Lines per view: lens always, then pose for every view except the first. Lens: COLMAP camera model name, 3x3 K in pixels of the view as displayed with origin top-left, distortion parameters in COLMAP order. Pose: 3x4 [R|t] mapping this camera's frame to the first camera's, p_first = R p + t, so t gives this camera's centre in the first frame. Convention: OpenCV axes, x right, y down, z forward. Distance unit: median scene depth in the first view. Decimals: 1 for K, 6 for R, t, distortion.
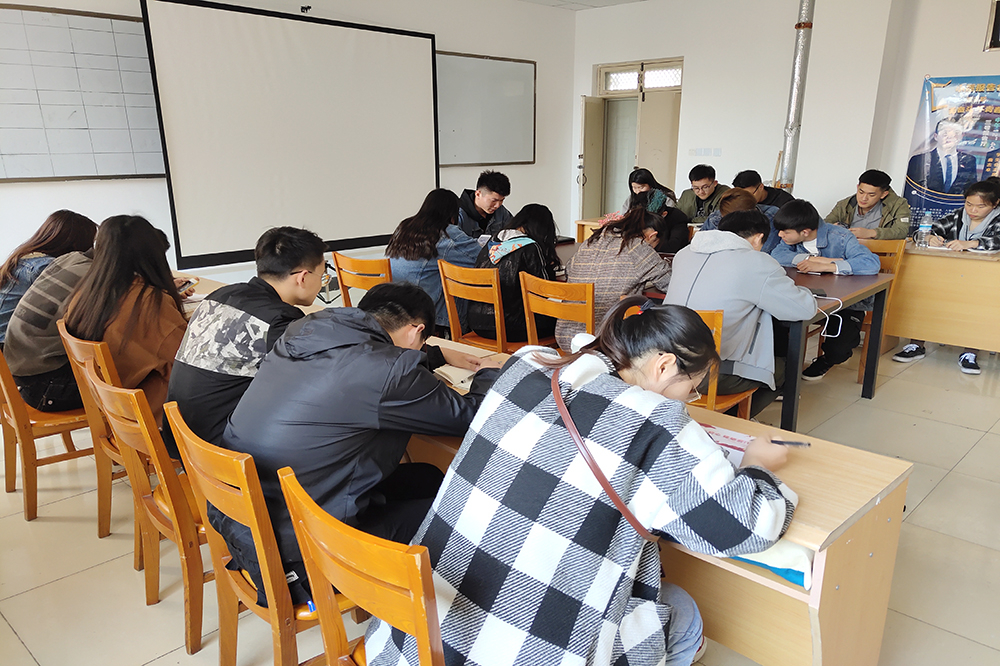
lens RADIAL K [[805.5, 0, 498.0], [0, 805.5, 364.1], [0, 0, 1]] dist [0.139412, 0.003331]
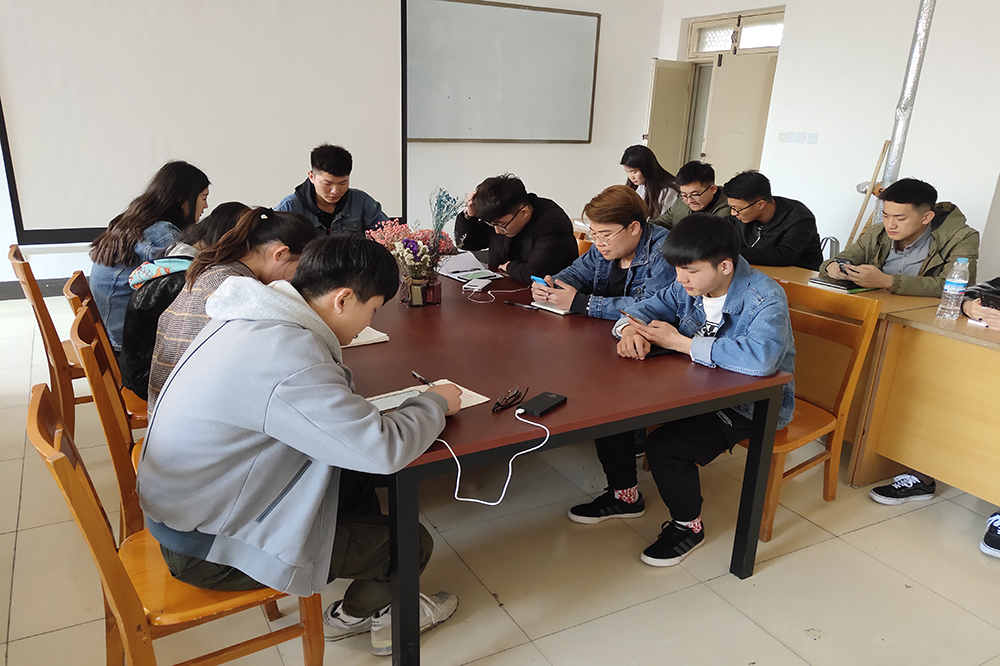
lens RADIAL K [[805.5, 0, 498.0], [0, 805.5, 364.1], [0, 0, 1]] dist [0.139412, 0.003331]
pose [[0.953777, 0.125515, -0.273048, 0.222150], [-0.117117, 0.992010, 0.046908, -0.059020], [0.276754, -0.012761, 0.960856, 0.203005]]
